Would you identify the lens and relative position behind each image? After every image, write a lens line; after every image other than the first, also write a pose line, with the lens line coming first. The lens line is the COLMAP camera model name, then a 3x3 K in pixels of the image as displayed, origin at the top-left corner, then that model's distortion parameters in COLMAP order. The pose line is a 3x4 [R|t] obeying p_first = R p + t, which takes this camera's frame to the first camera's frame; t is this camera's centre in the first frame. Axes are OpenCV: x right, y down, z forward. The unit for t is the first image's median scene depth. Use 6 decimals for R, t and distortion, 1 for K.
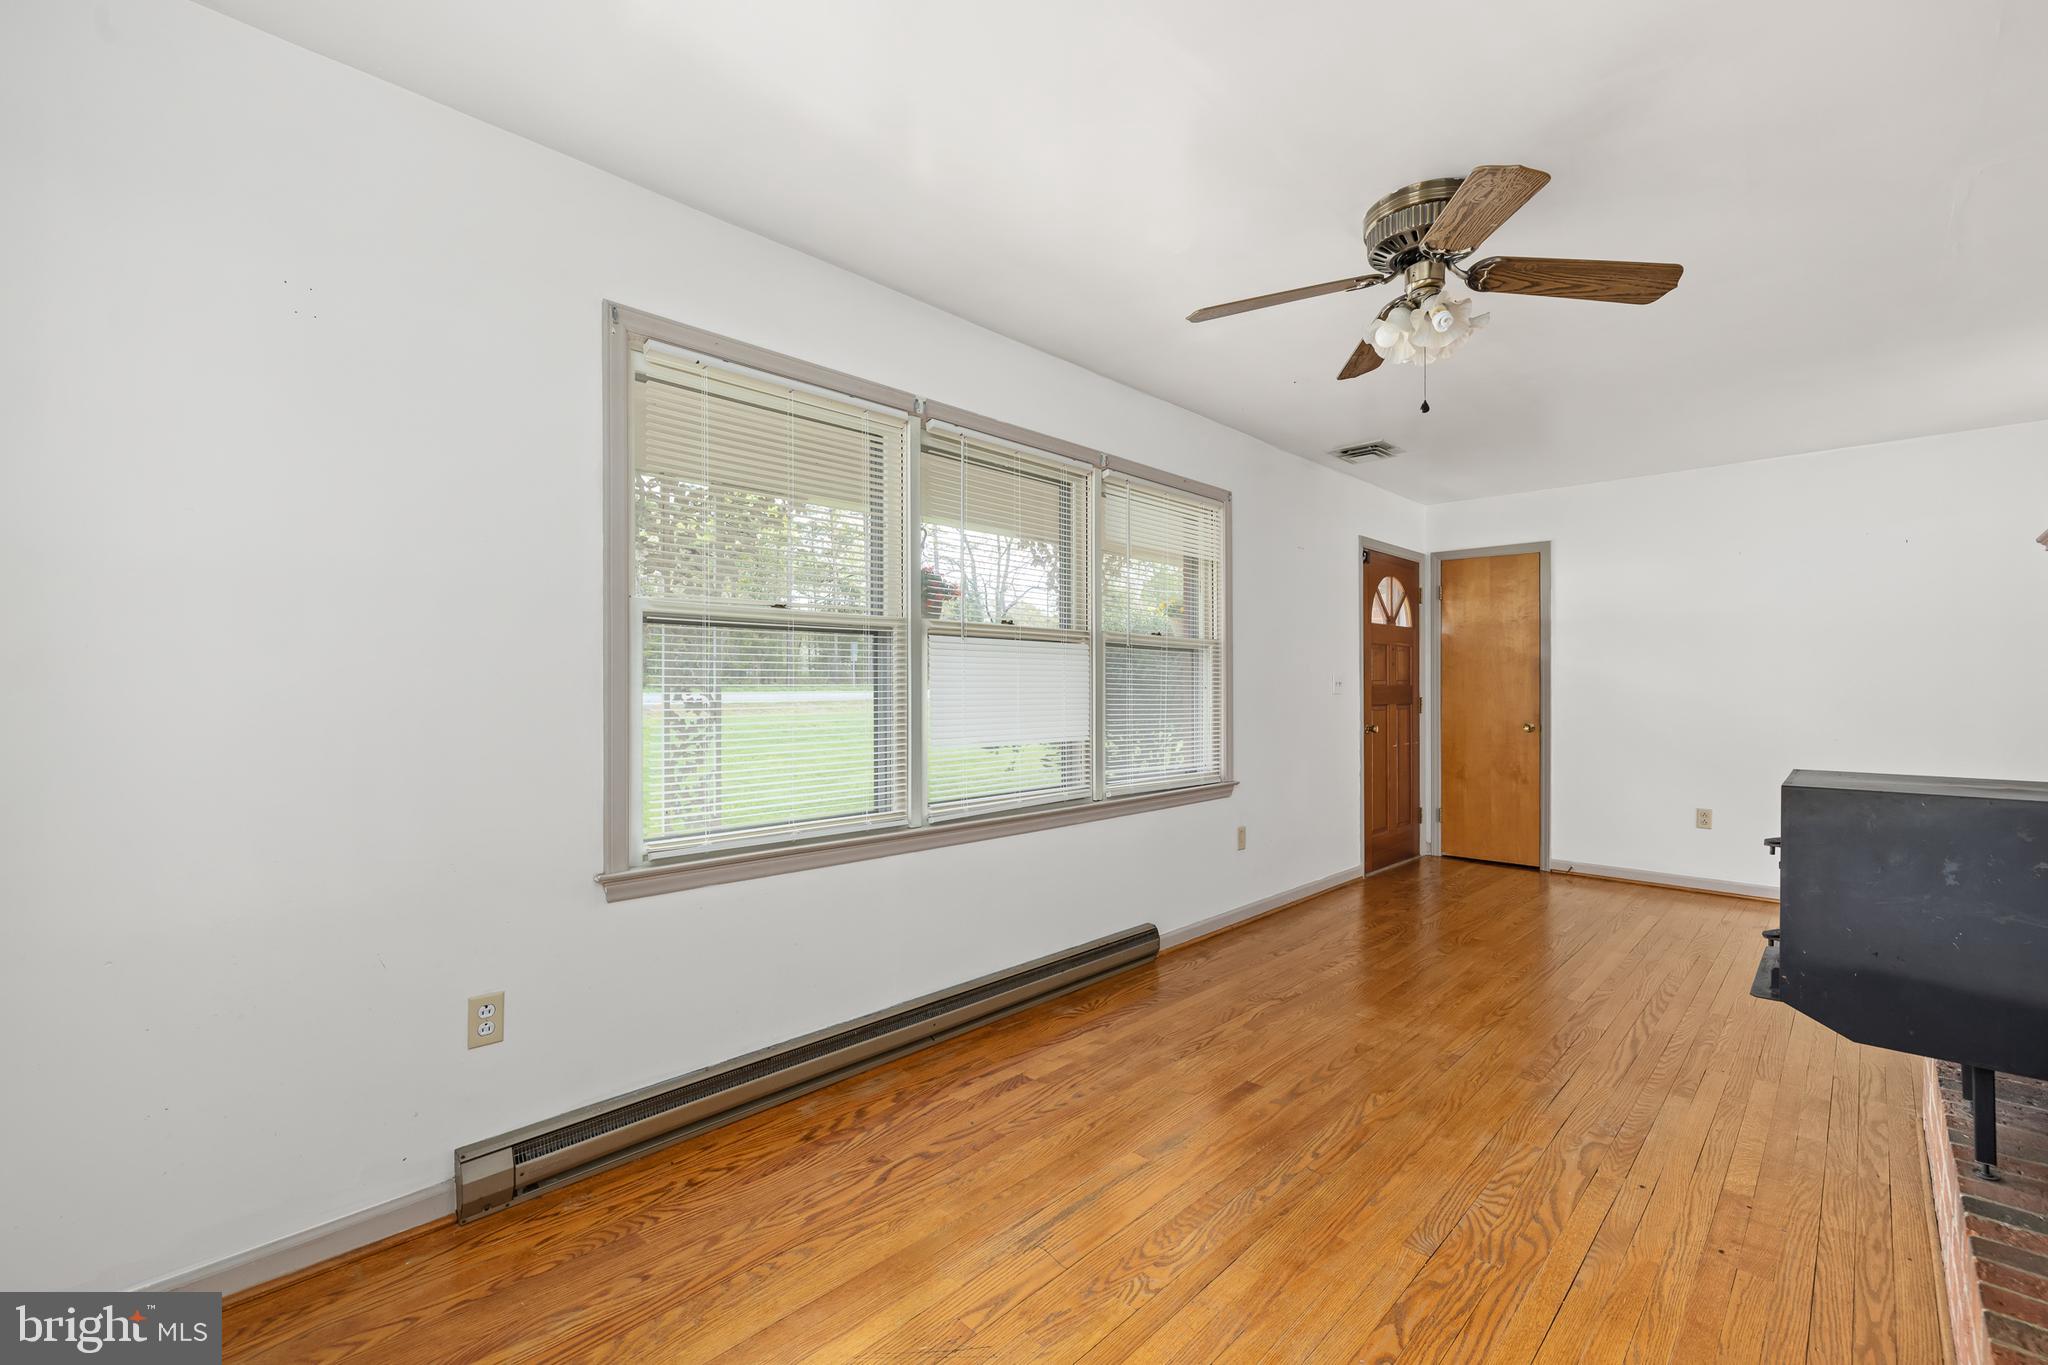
lens RADIAL K [[861.3, 0, 1028.3], [0, 861.3, 697.6], [0, 0, 1]] dist [0.002164, -0.000119]
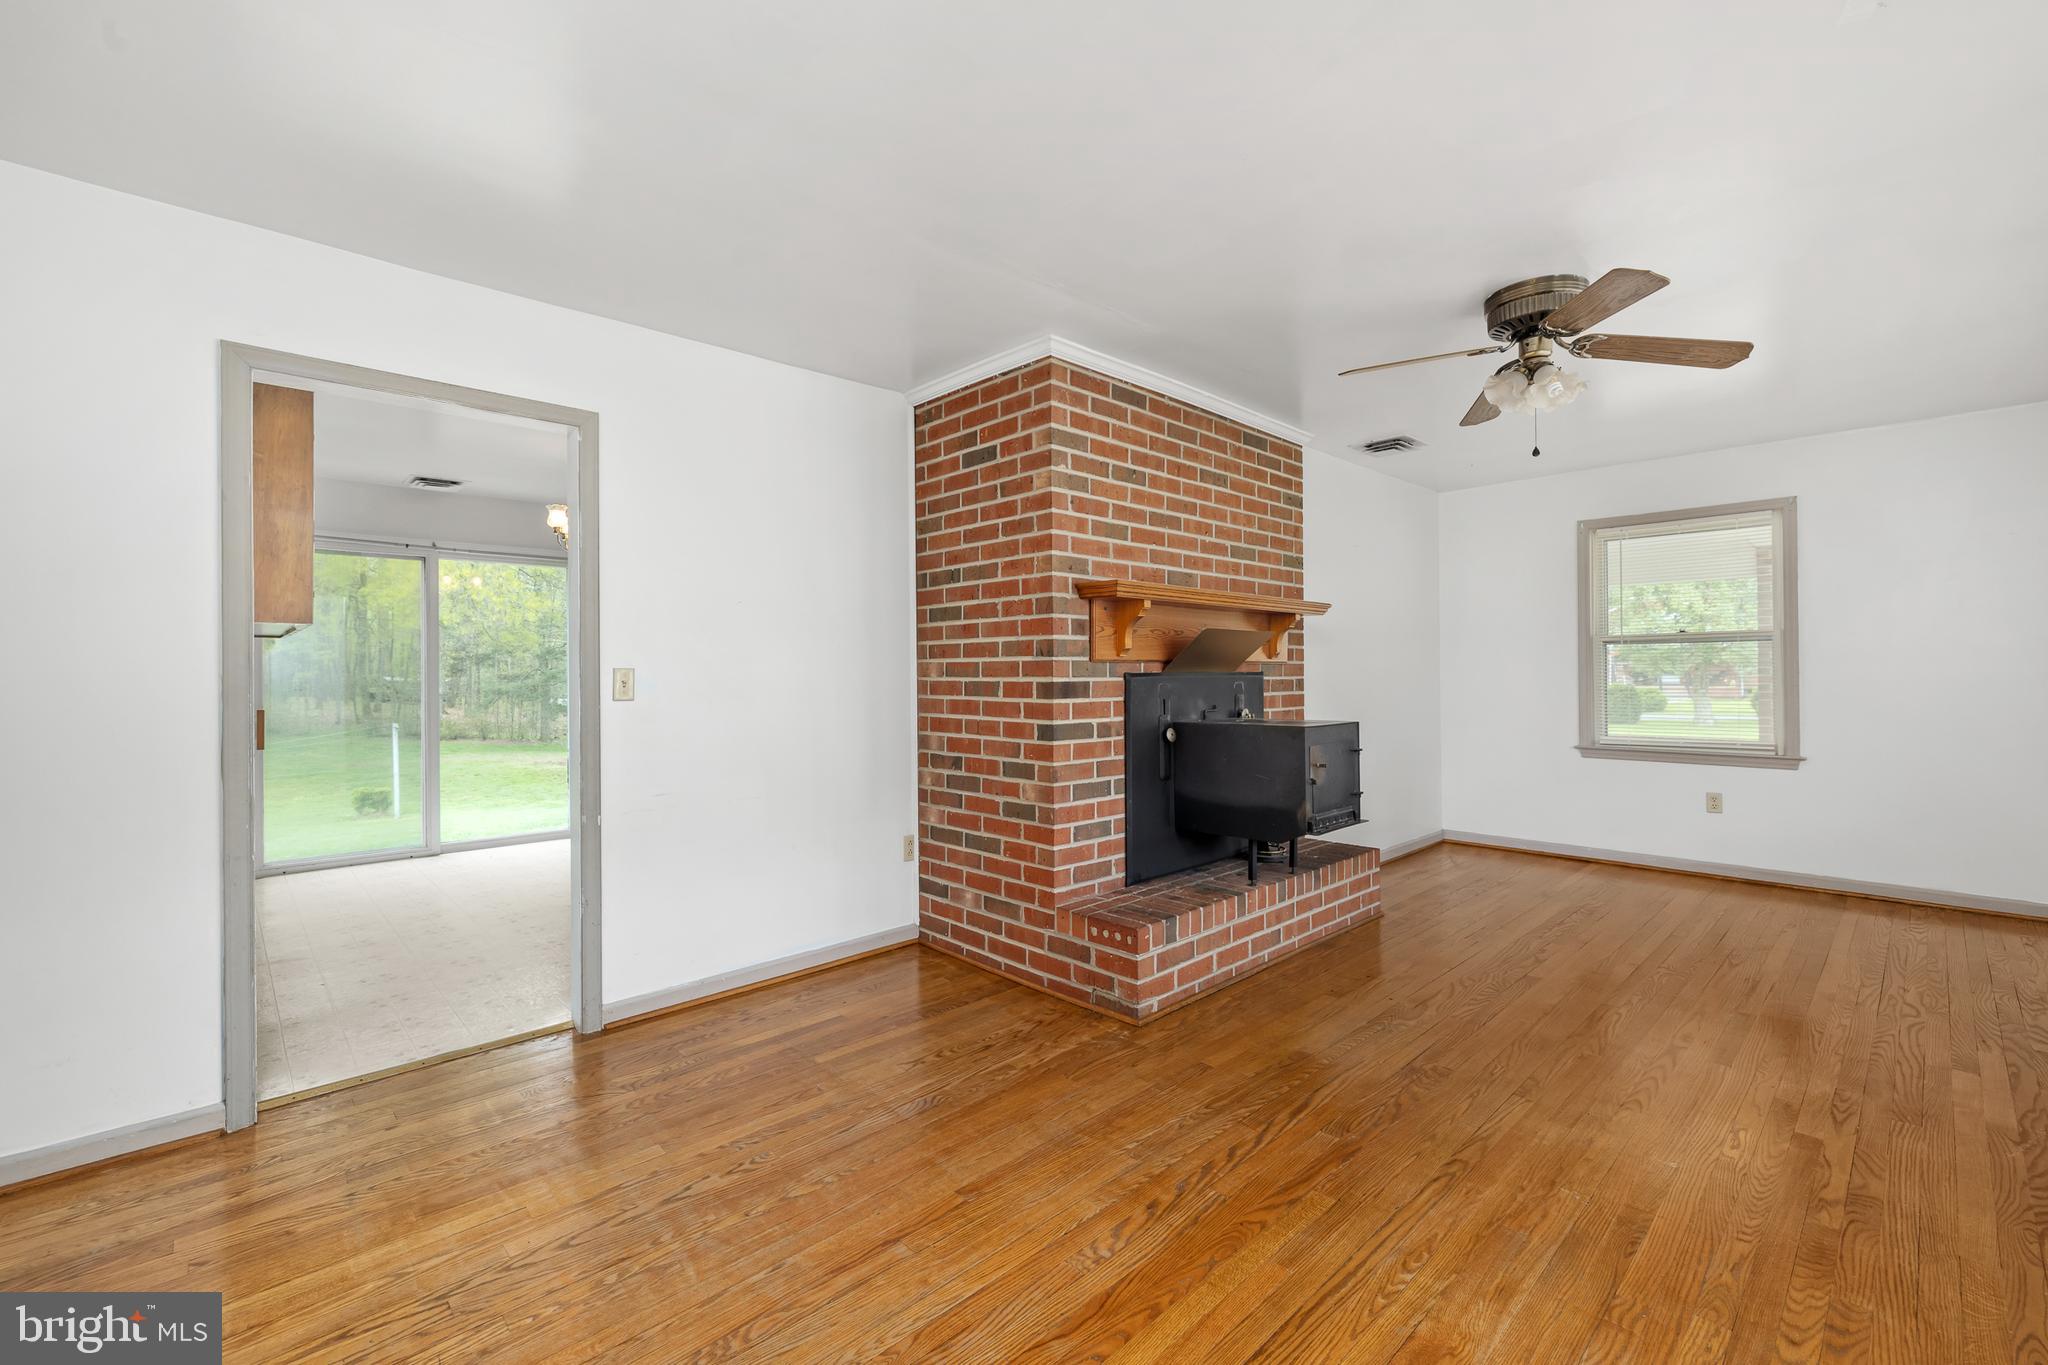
lens RADIAL K [[861.3, 0, 1033.8], [0, 861.3, 667.3], [0, 0, 1]] dist [0.002164, -0.000119]
pose [[-0.999542, 0.006802, 0.029495, 0.808445], [0.006758, 0.999976, -0.001591, -0.017650], [-0.029505, -0.001391, -0.999564, 1.591505]]
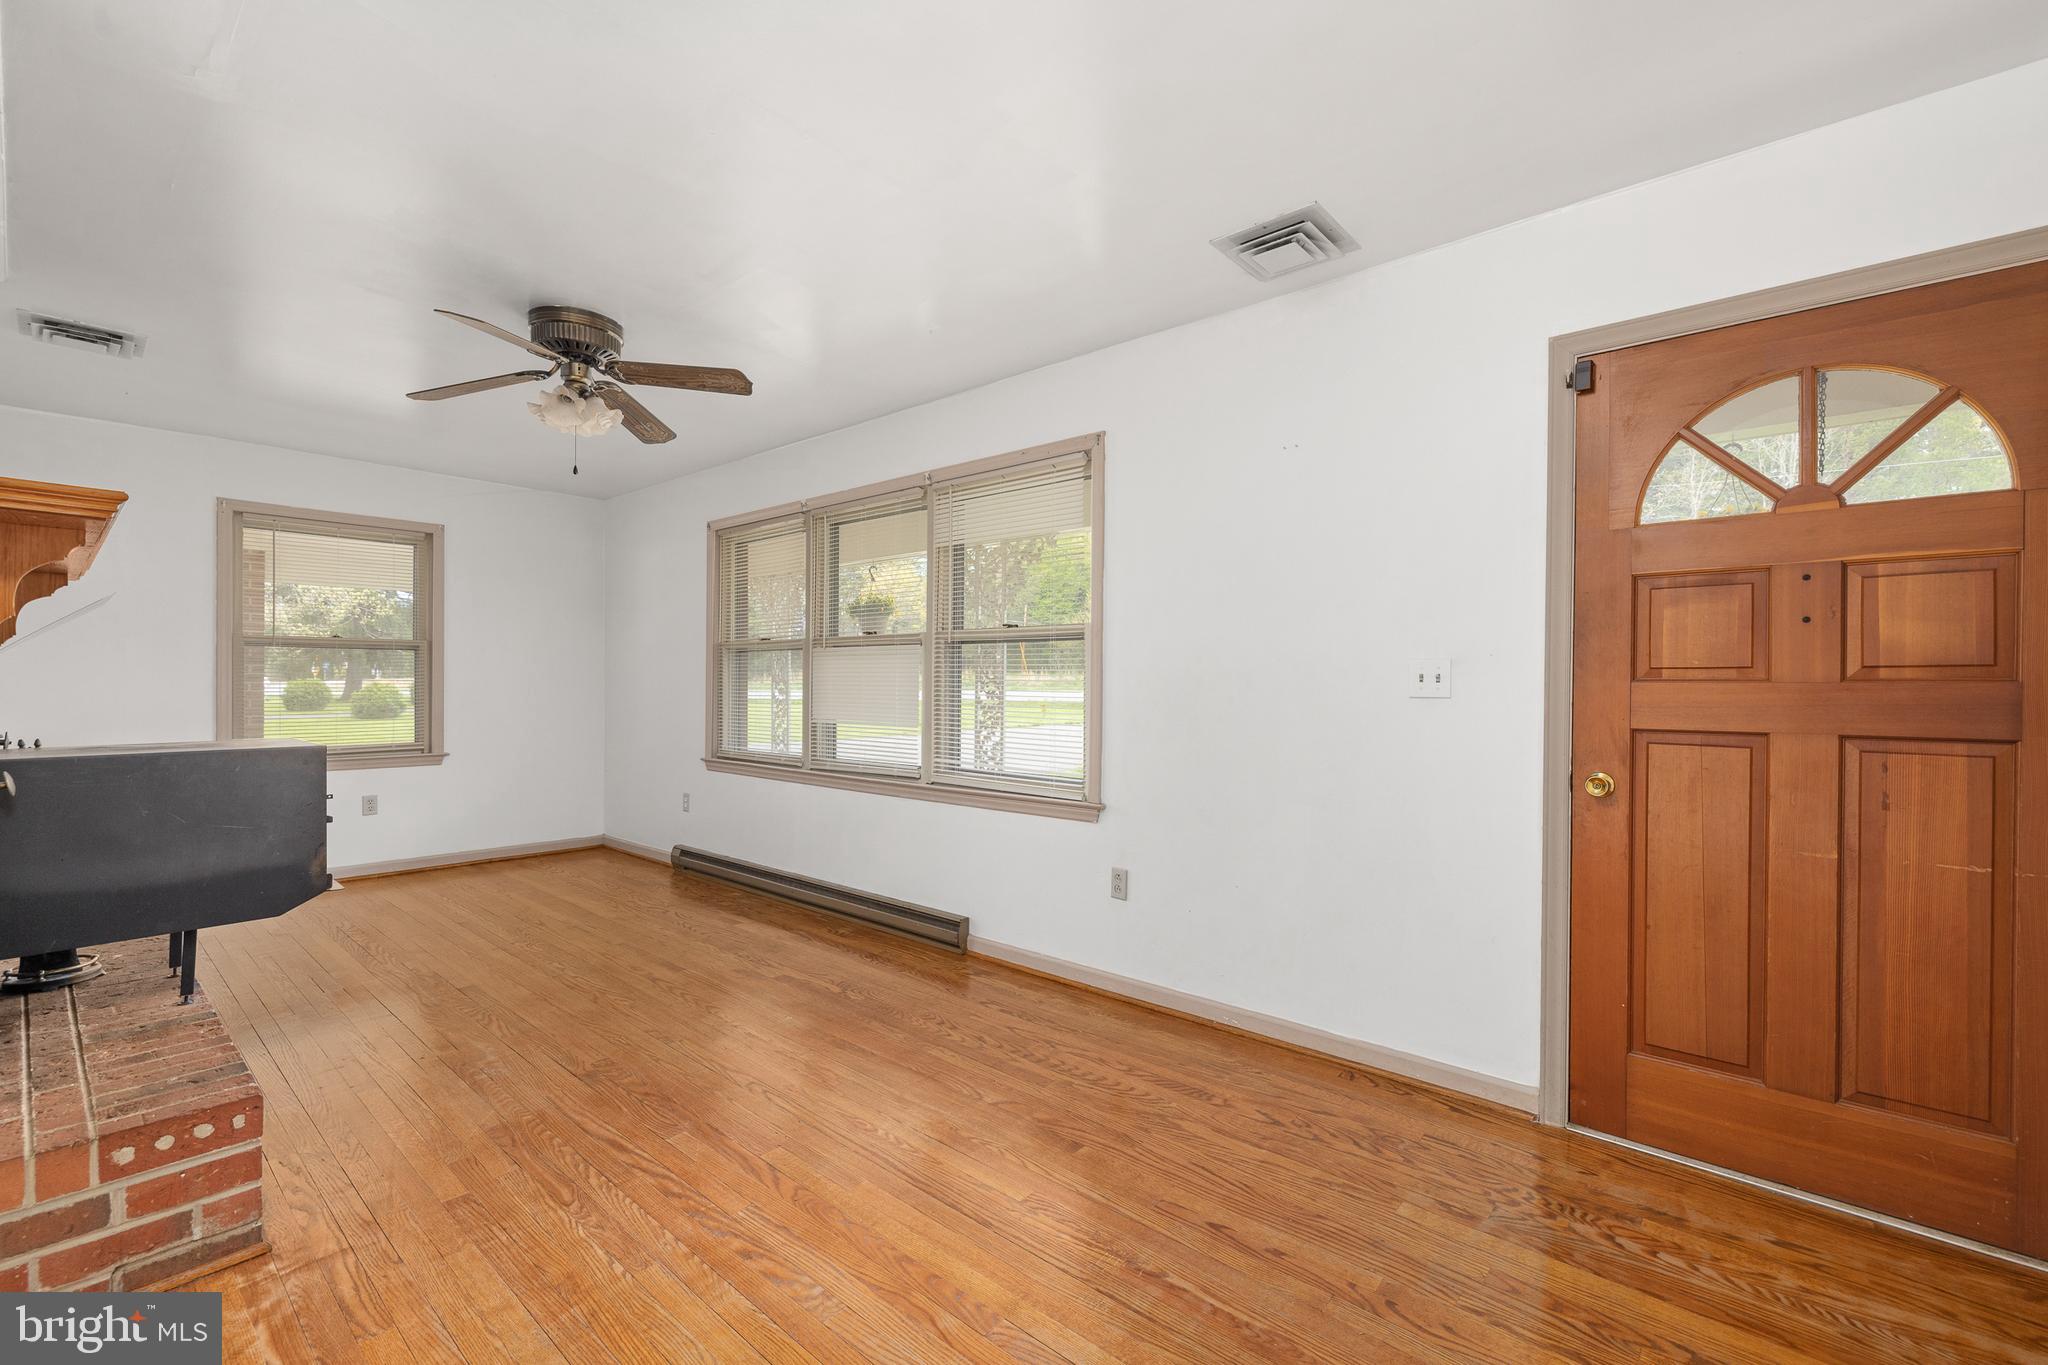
lens RADIAL K [[861.3, 0, 1029.8], [0, 861.3, 690.3], [0, 0, 1]] dist [0.002164, -0.000119]
pose [[0.058531, 0.006422, -0.998265, 1.290088], [-0.015216, 0.999869, 0.005541, -0.009439], [0.998170, 0.014865, 0.058621, 1.143499]]
